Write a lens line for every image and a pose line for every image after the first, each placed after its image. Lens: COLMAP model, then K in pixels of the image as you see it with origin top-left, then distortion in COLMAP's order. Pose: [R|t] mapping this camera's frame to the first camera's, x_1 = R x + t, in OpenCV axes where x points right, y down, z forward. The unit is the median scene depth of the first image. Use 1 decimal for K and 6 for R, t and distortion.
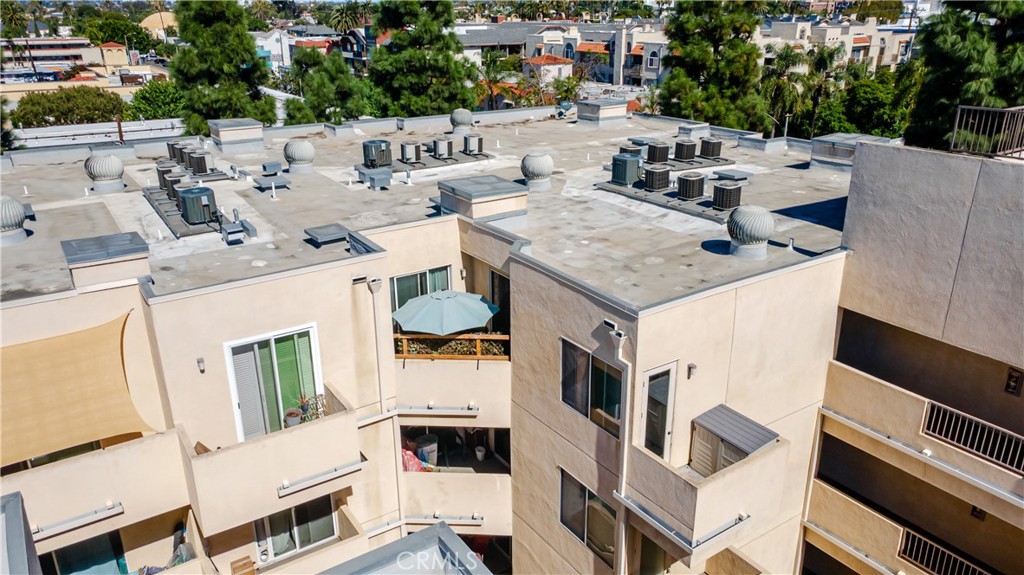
lens RADIAL K [[744.0, 0, 507.5], [0, 744.0, 291.5], [0, 0, 1]] dist [0.022452, 0.028208]
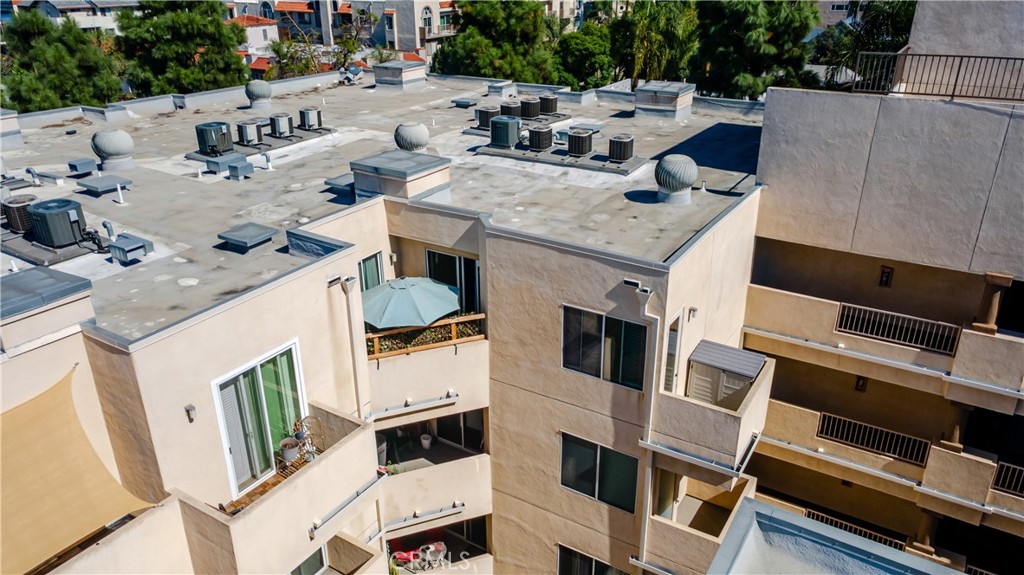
lens RADIAL K [[744.0, 0, 507.5], [0, 744.0, 291.5], [0, 0, 1]] dist [0.022452, 0.028208]
pose [[0.912545, -0.166956, 0.373345, -0.316140], [0.147690, 0.985805, 0.079851, -0.040533], [-0.381377, -0.017729, 0.924250, 0.090258]]
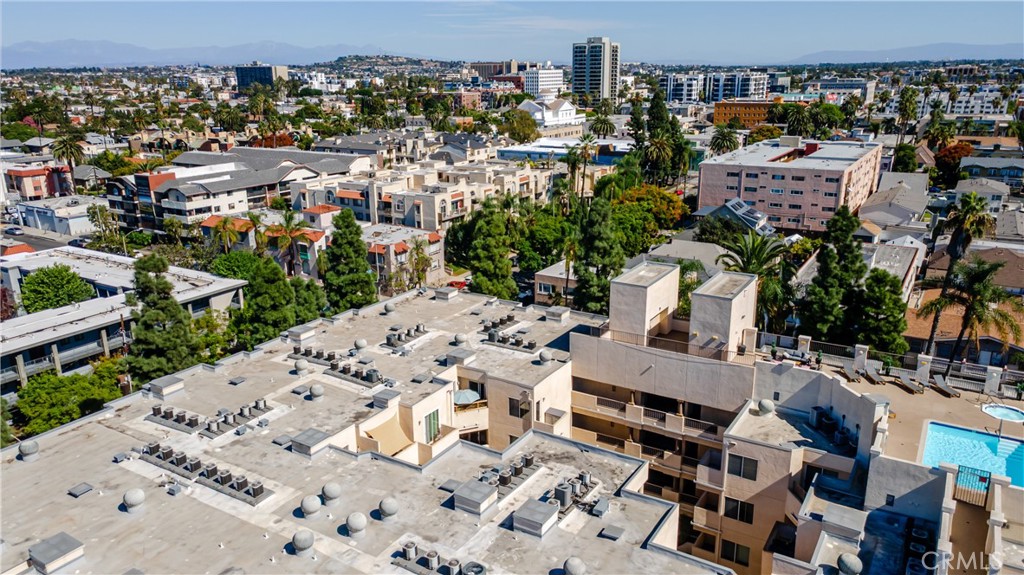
lens RADIAL K [[744.0, 0, 507.5], [0, 744.0, 291.5], [0, 0, 1]] dist [0.022452, 0.028208]
pose [[0.908222, -0.121229, 0.400546, -1.158635], [0.152940, 0.987067, -0.048039, -0.240313], [-0.389542, 0.104890, 0.915016, -2.086791]]
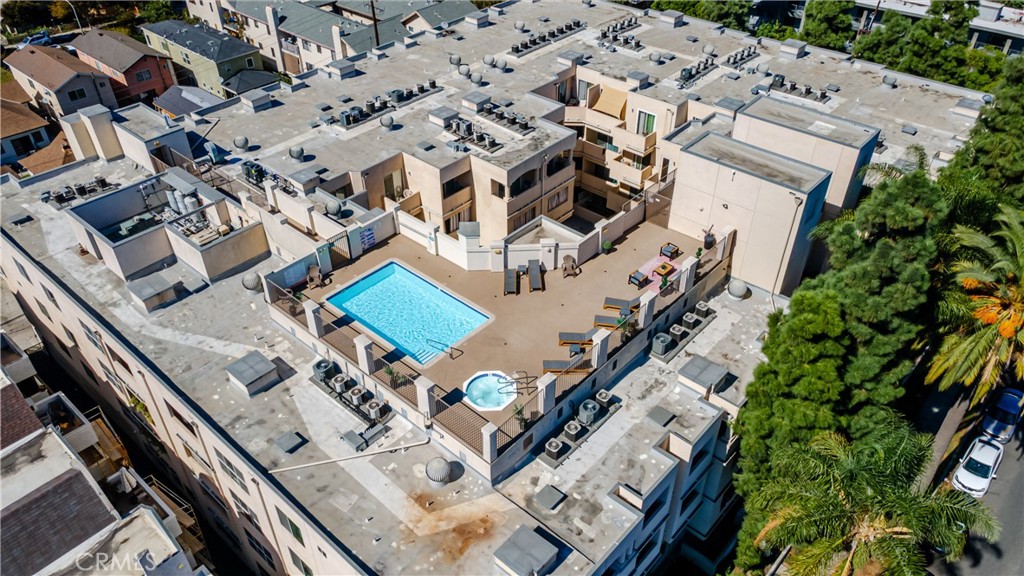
lens RADIAL K [[744.0, 0, 507.5], [0, 744.0, 292.0], [0, 0, 1]] dist [0.022452, 0.028208]
pose [[0.253938, 0.607212, -0.752867, 2.731253], [-0.343222, 0.784297, 0.516794, -0.881115], [0.904275, 0.127166, 0.407572, -1.058727]]
